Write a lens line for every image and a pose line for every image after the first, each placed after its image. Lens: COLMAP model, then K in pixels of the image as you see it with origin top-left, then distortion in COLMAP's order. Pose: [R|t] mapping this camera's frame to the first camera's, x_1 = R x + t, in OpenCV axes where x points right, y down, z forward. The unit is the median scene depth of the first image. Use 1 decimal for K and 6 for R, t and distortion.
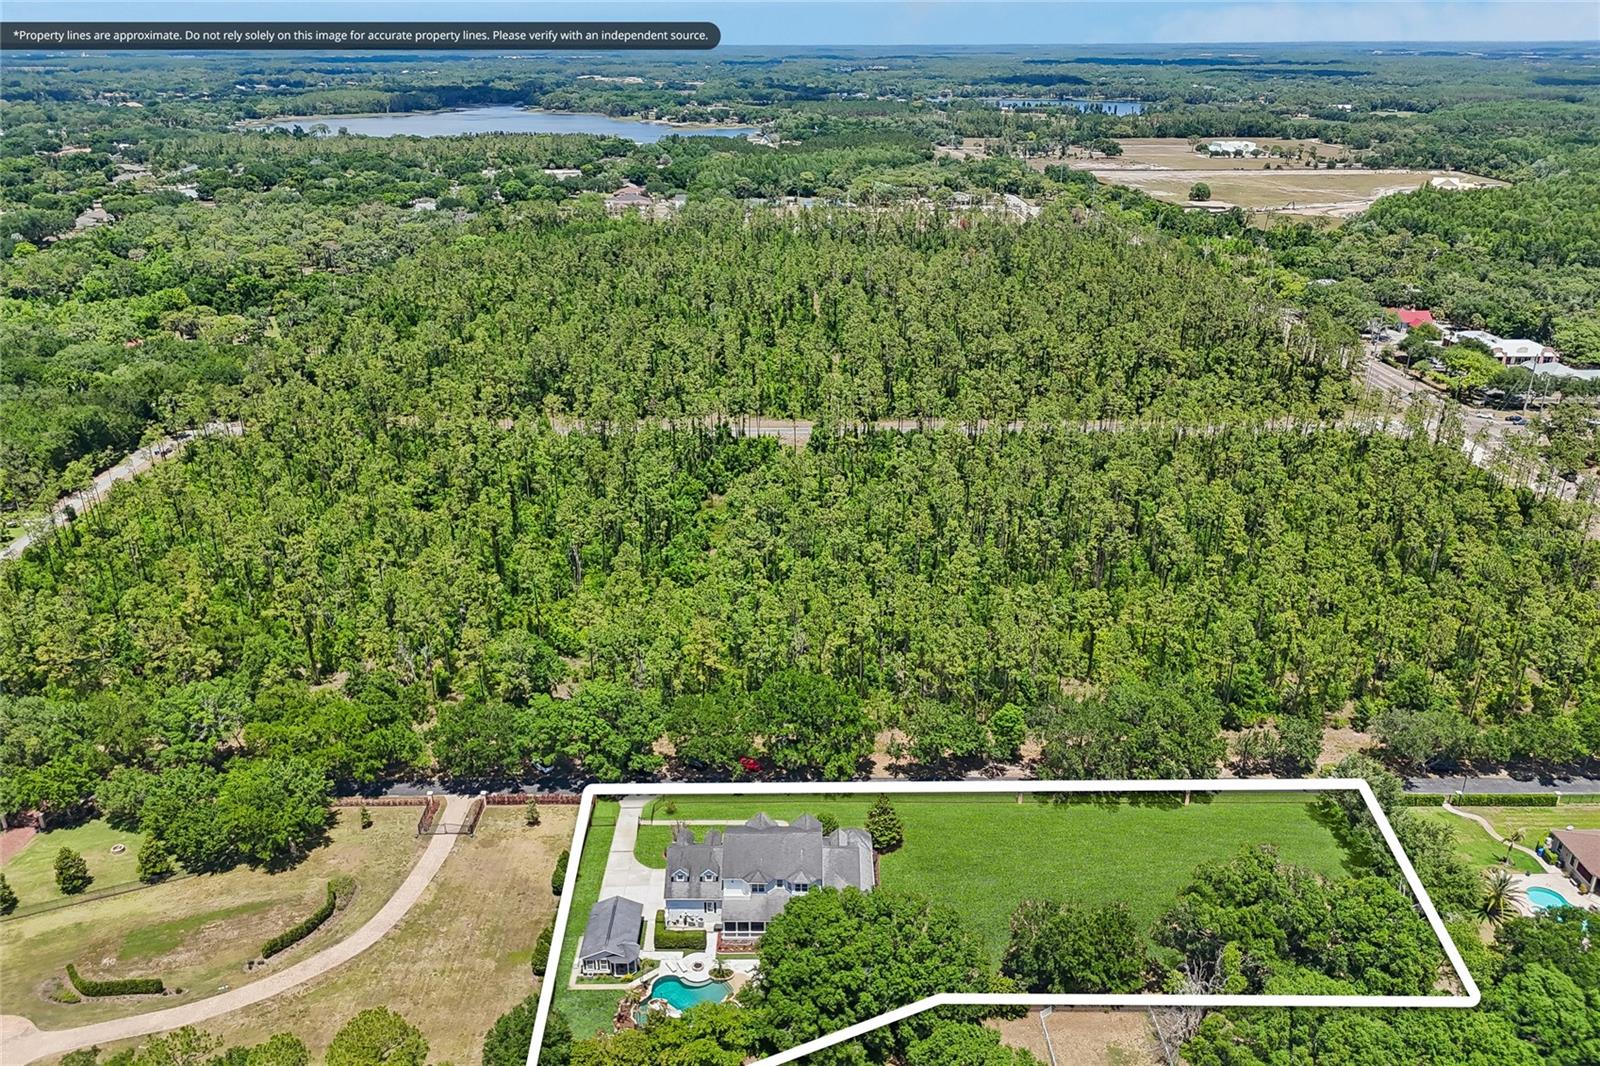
lens RADIAL K [[1131.6, 0, 800.0], [0, 1131.6, 533.0], [0, 0, 1]] dist [0.009343, 0.001443]
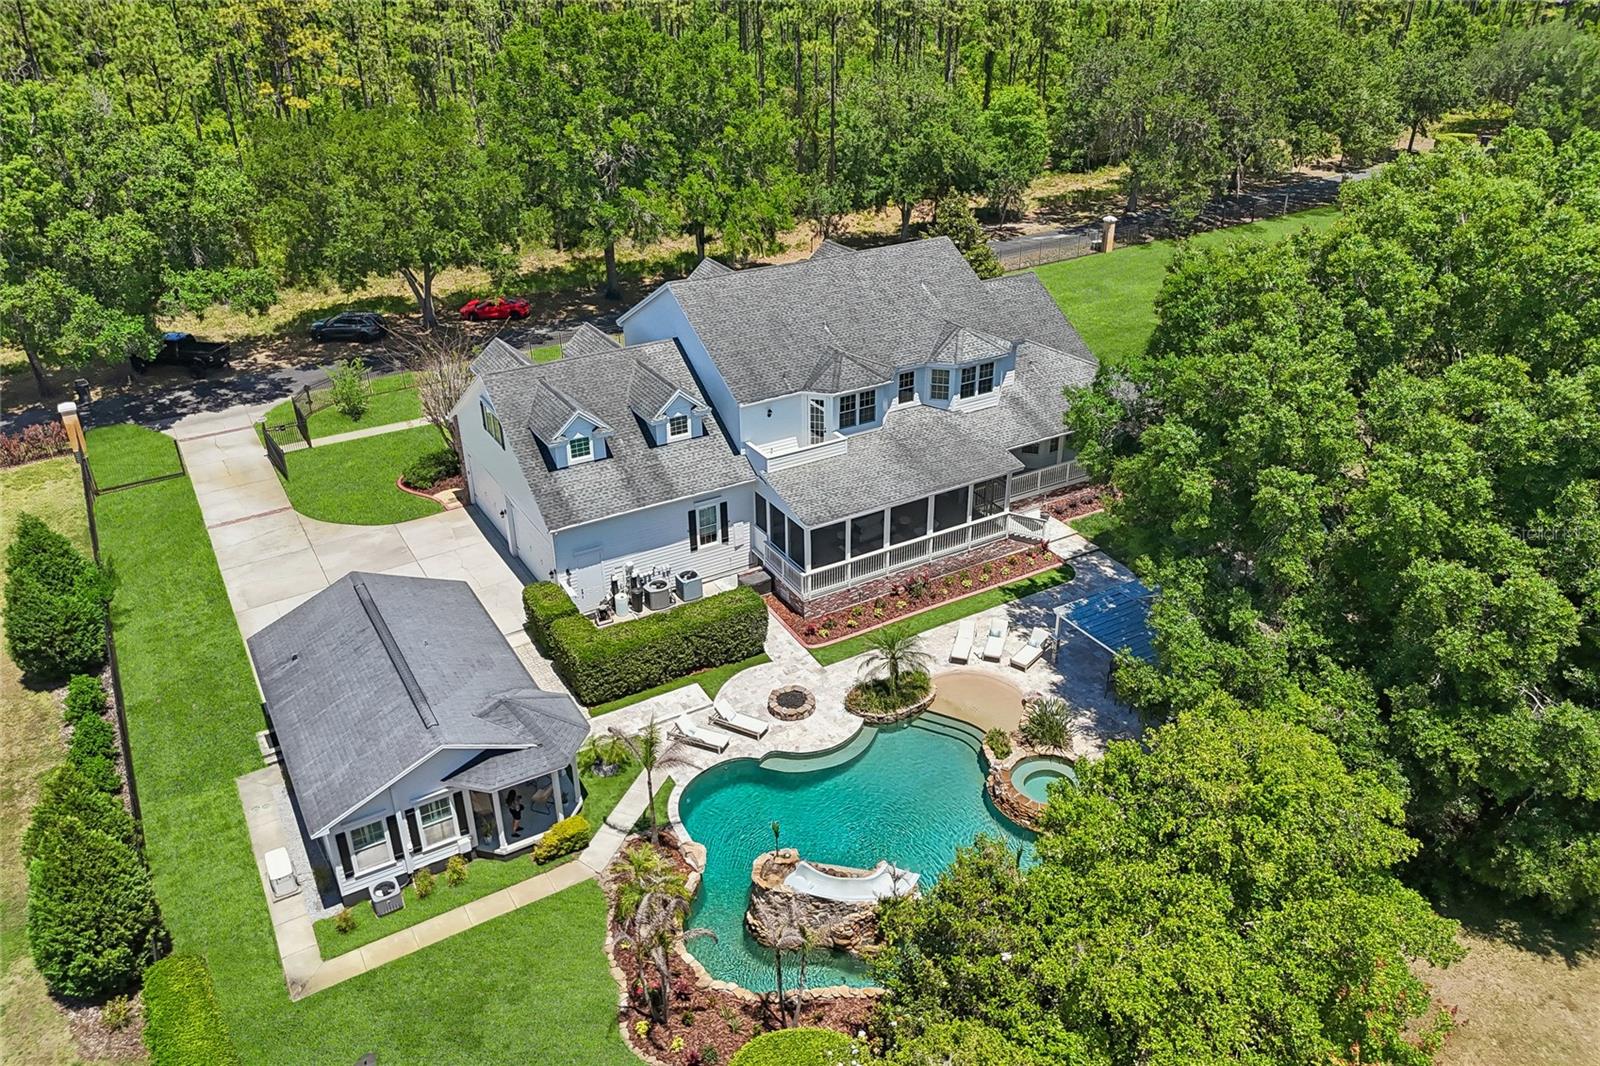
lens RADIAL K [[1131.6, 0, 800.0], [0, 1131.6, 533.0], [0, 0, 1]] dist [0.009343, 0.001443]
pose [[0.855284, -0.245347, 0.456393, -0.192686], [0.195732, 0.968514, 0.153848, 0.302802], [-0.479770, -0.042253, 0.876377, 0.768094]]
